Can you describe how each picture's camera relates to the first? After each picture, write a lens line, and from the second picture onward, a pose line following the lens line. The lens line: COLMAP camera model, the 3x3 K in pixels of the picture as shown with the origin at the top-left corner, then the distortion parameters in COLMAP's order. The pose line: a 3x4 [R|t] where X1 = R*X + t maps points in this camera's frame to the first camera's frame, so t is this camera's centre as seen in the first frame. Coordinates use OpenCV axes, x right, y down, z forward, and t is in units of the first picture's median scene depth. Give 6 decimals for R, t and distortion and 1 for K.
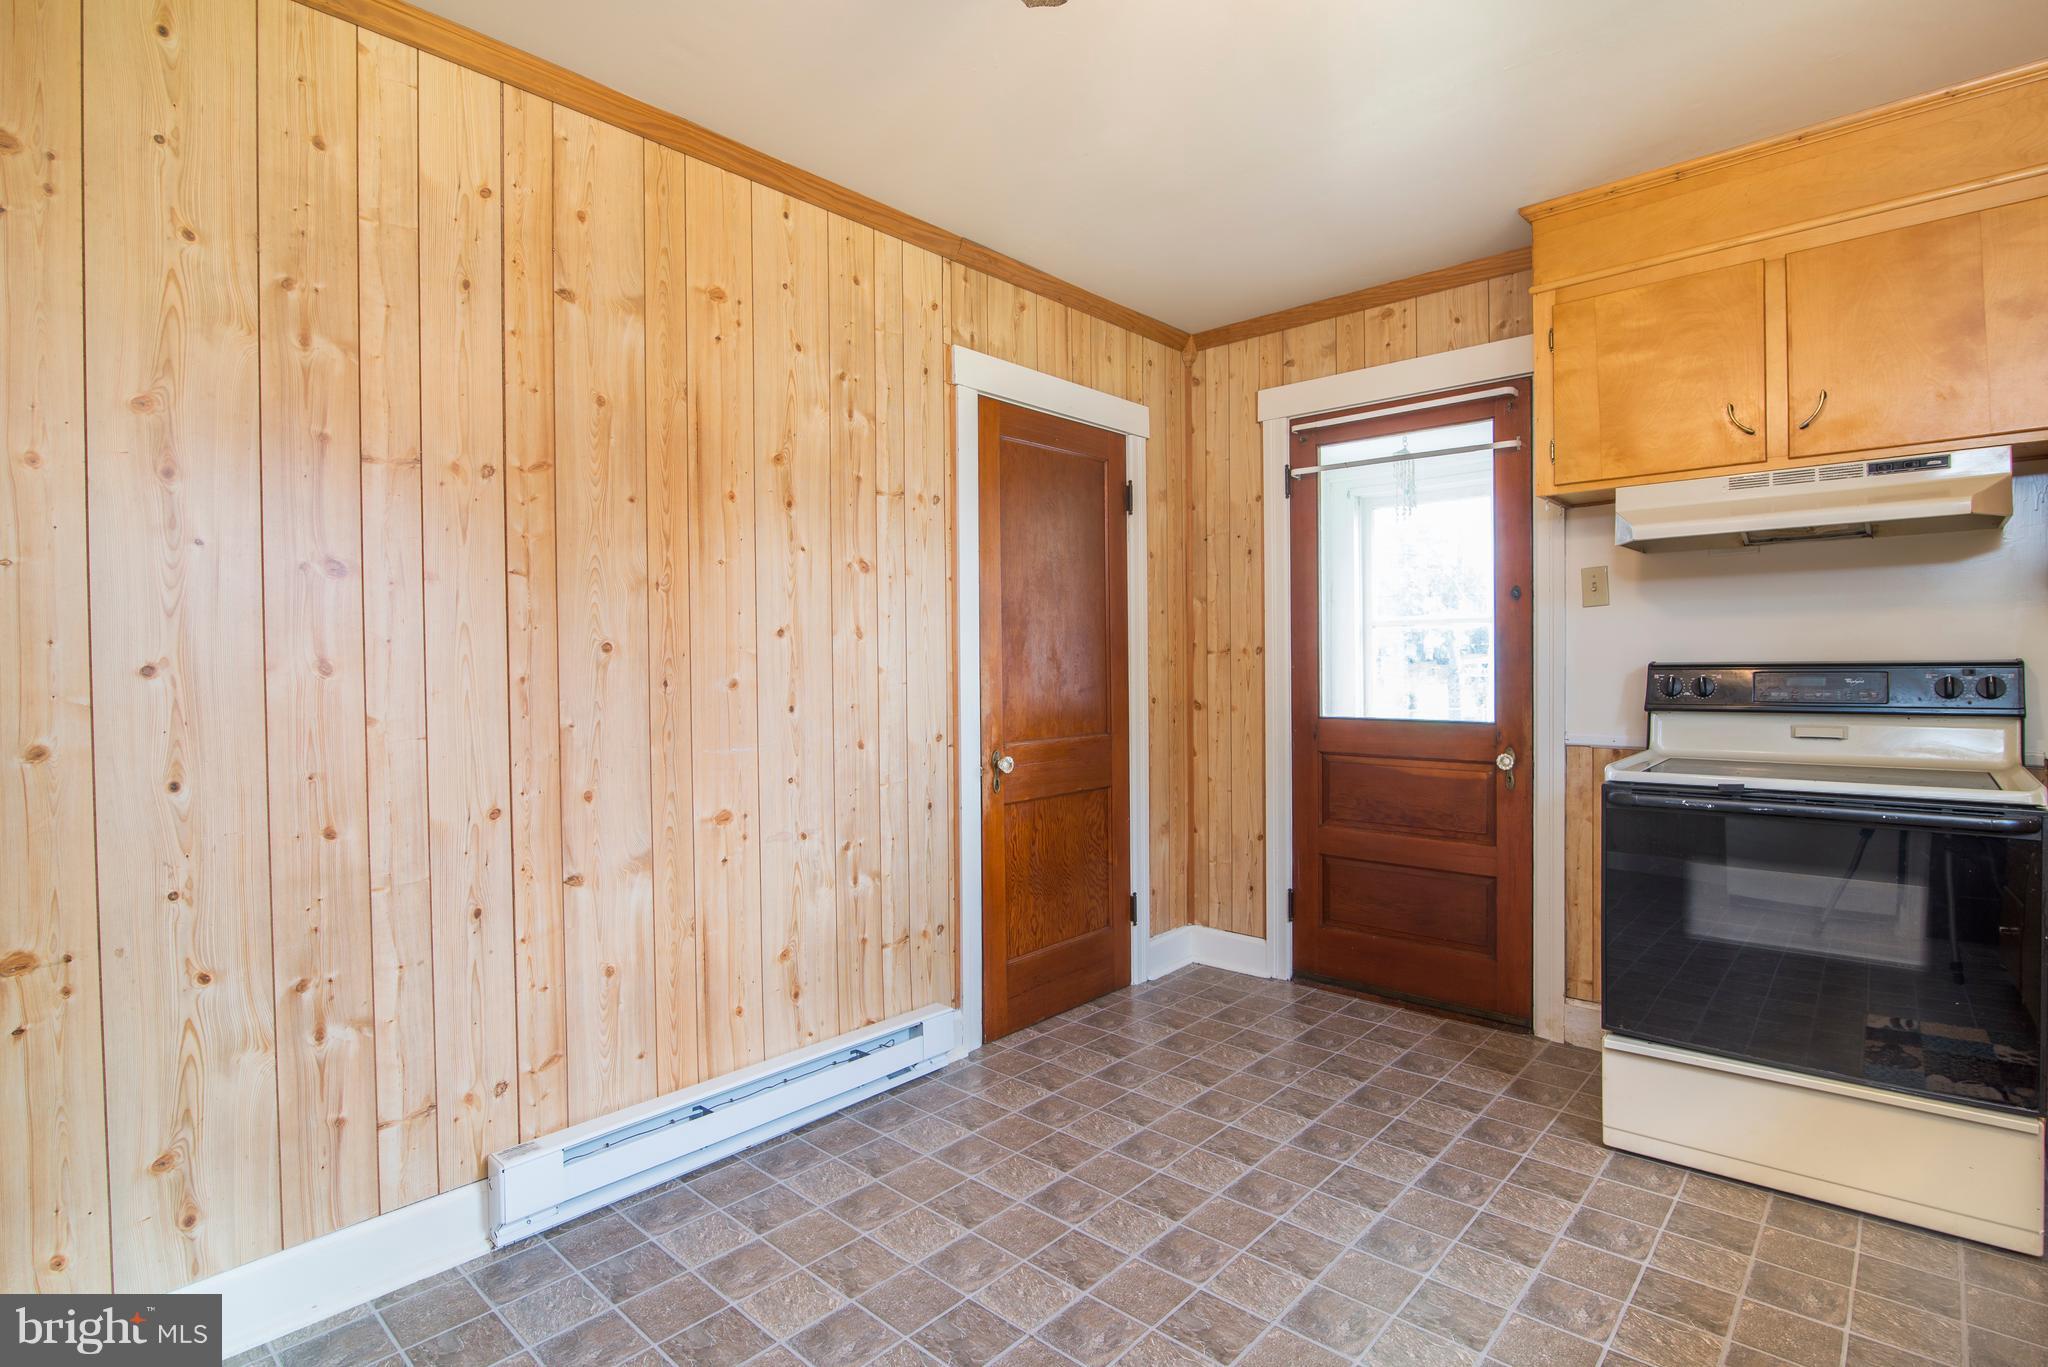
lens RADIAL K [[1003.6, 0, 1018.1], [0, 1003.6, 677.8], [0, 0, 1]] dist [-0.016609, 0.001941]
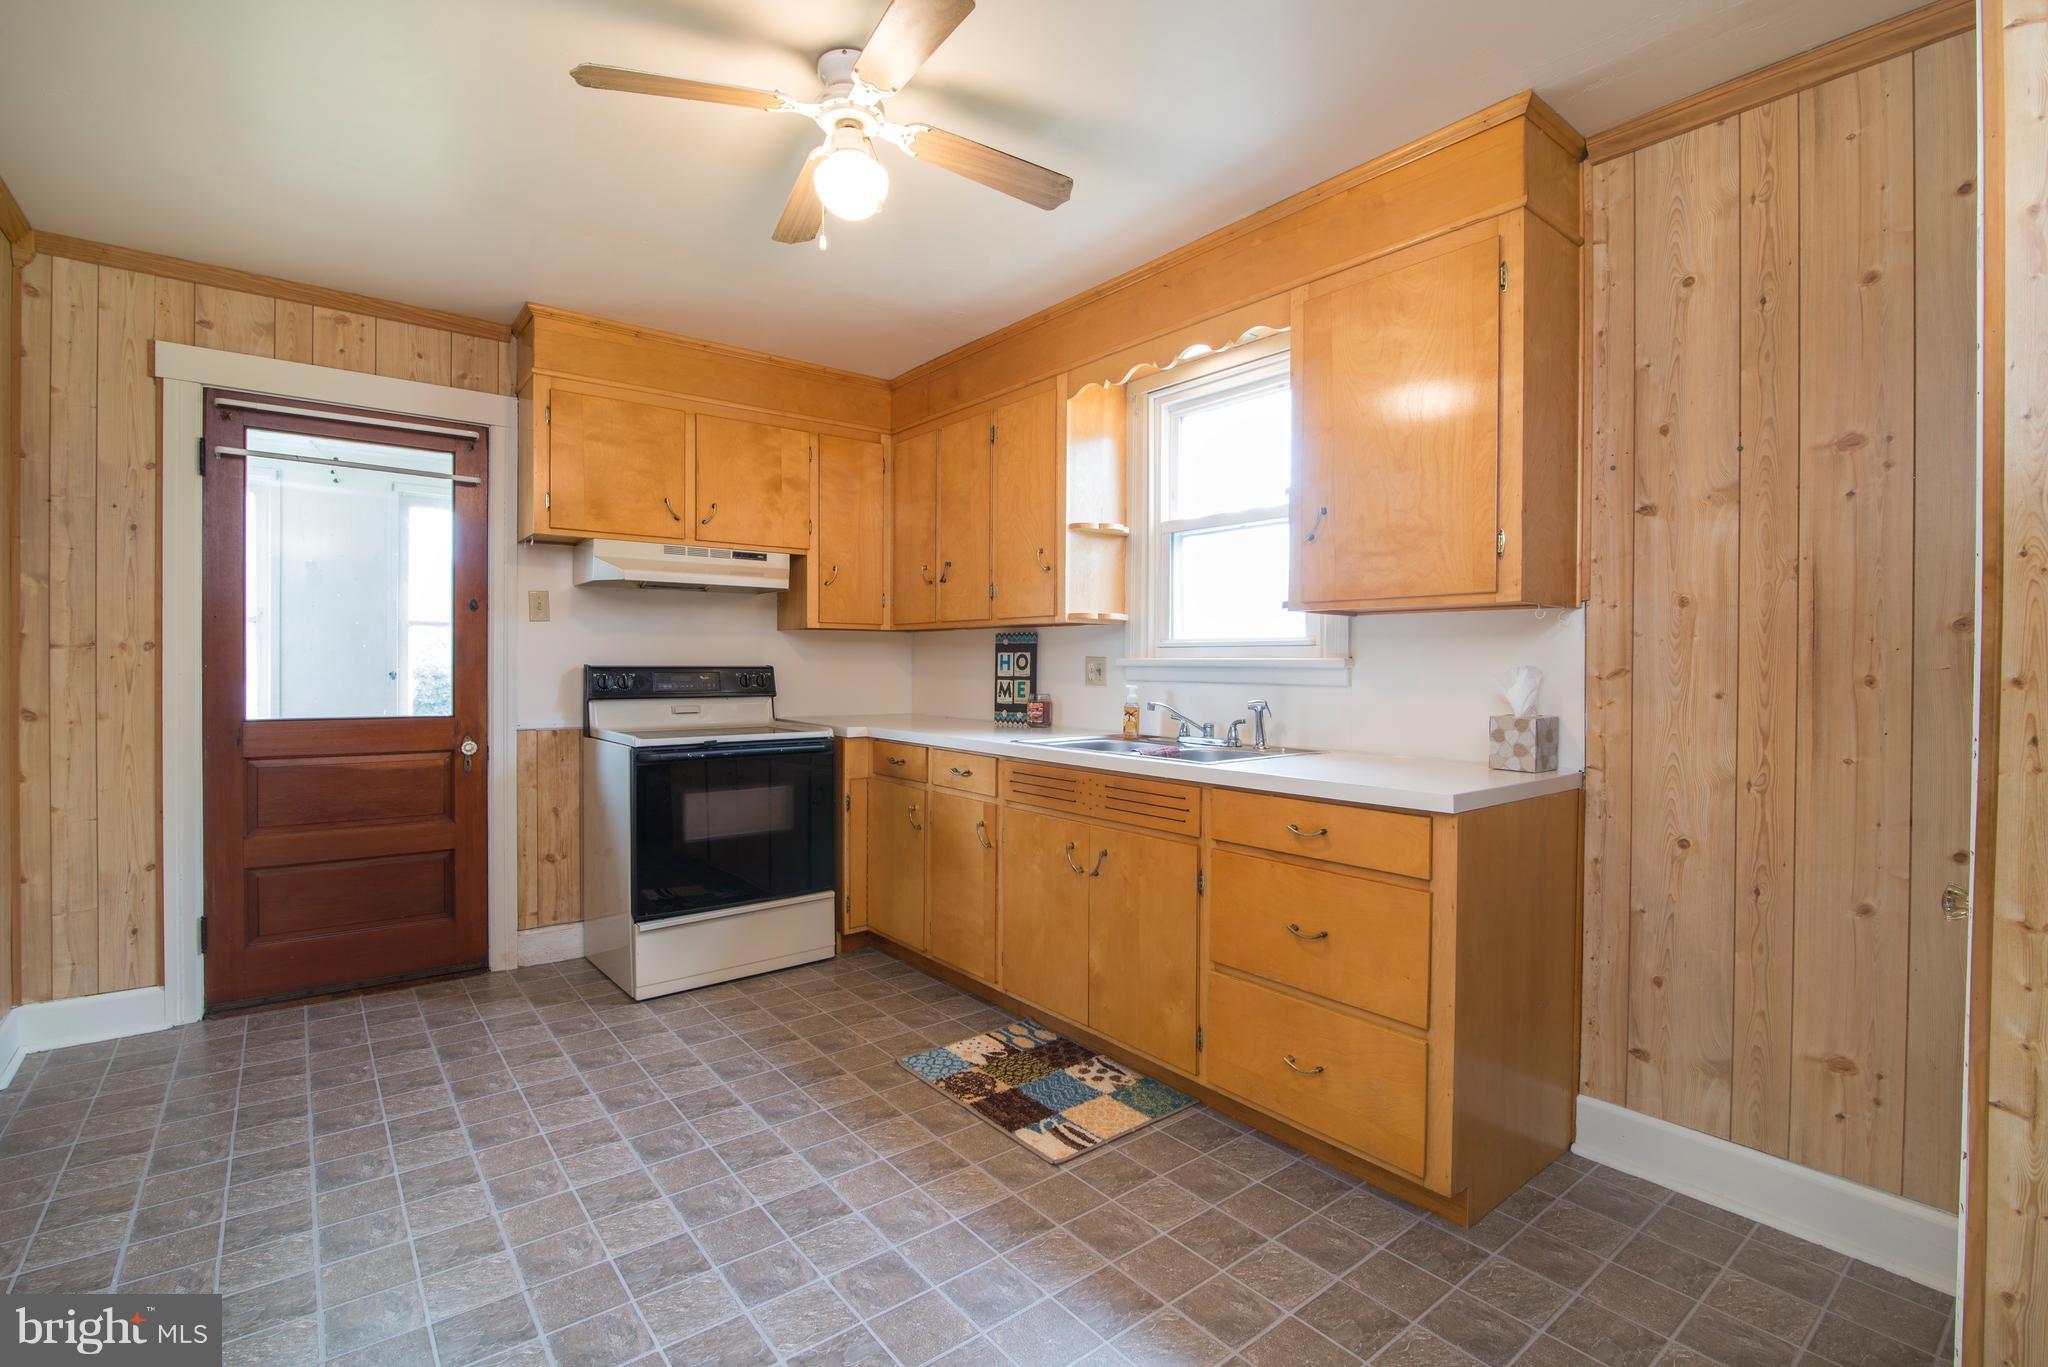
lens RADIAL K [[937.3, 0, 1026.0], [0, 937.3, 678.4], [0, 0, 1]] dist [-0.003455, -0.000863]
pose [[0.161442, -0.002485, 0.986879, -0.418043], [0.006856, 0.999976, 0.001397, 0.004060], [-0.986858, 0.006541, 0.161456, 0.145015]]
